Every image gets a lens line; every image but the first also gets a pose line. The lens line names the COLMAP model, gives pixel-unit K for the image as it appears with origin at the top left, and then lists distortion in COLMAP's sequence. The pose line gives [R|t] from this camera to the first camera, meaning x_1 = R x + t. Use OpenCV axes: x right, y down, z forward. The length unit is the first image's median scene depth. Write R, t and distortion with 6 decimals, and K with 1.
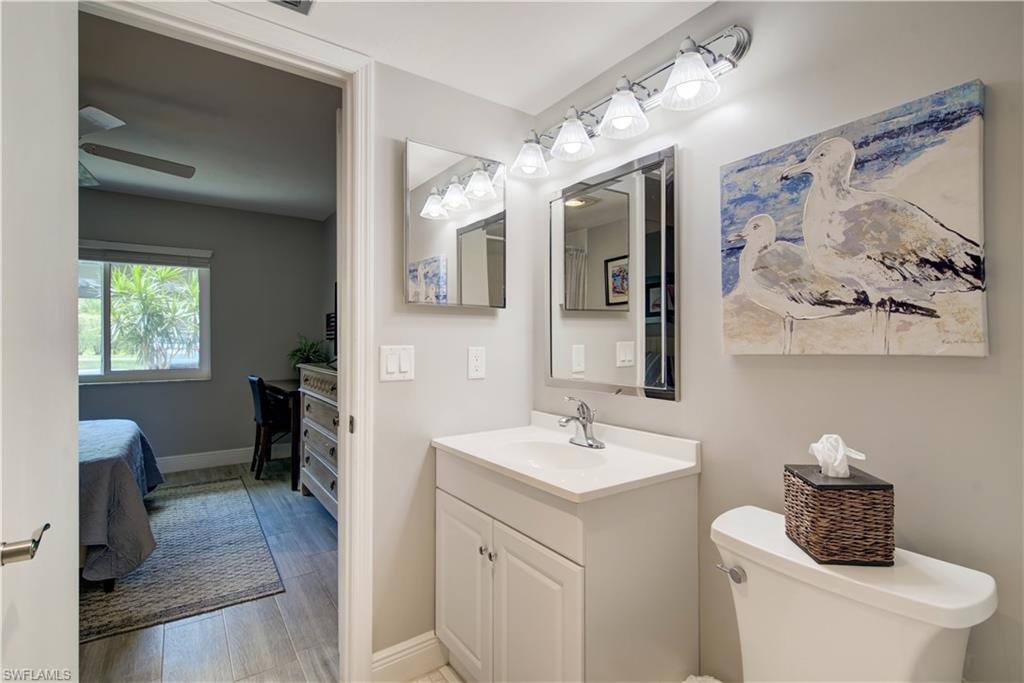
lens RADIAL K [[478.1, 0, 512.5], [0, 478.1, 339.1], [0, 0, 1]] dist [-0.000744, -0.000242]
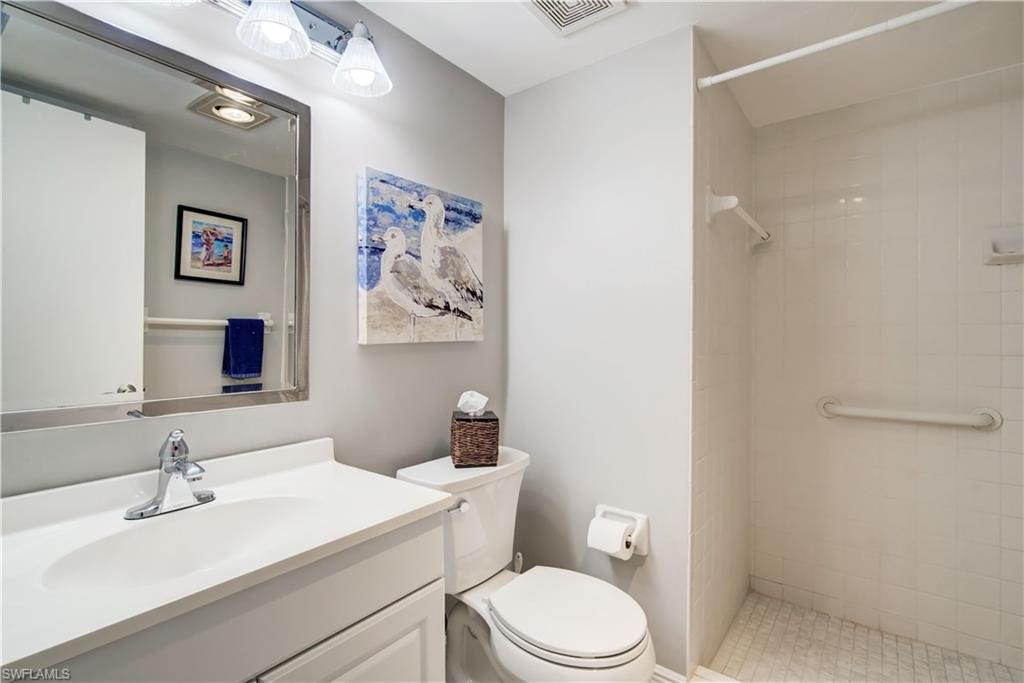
lens RADIAL K [[478.1, 0, 512.5], [0, 478.1, 339.1], [0, 0, 1]] dist [-0.000744, -0.000242]
pose [[-0.299058, -0.006245, 0.954214, -0.769088], [-0.010058, 0.999944, 0.003392, 0.014969], [-0.954182, -0.008583, -0.299104, 1.147913]]
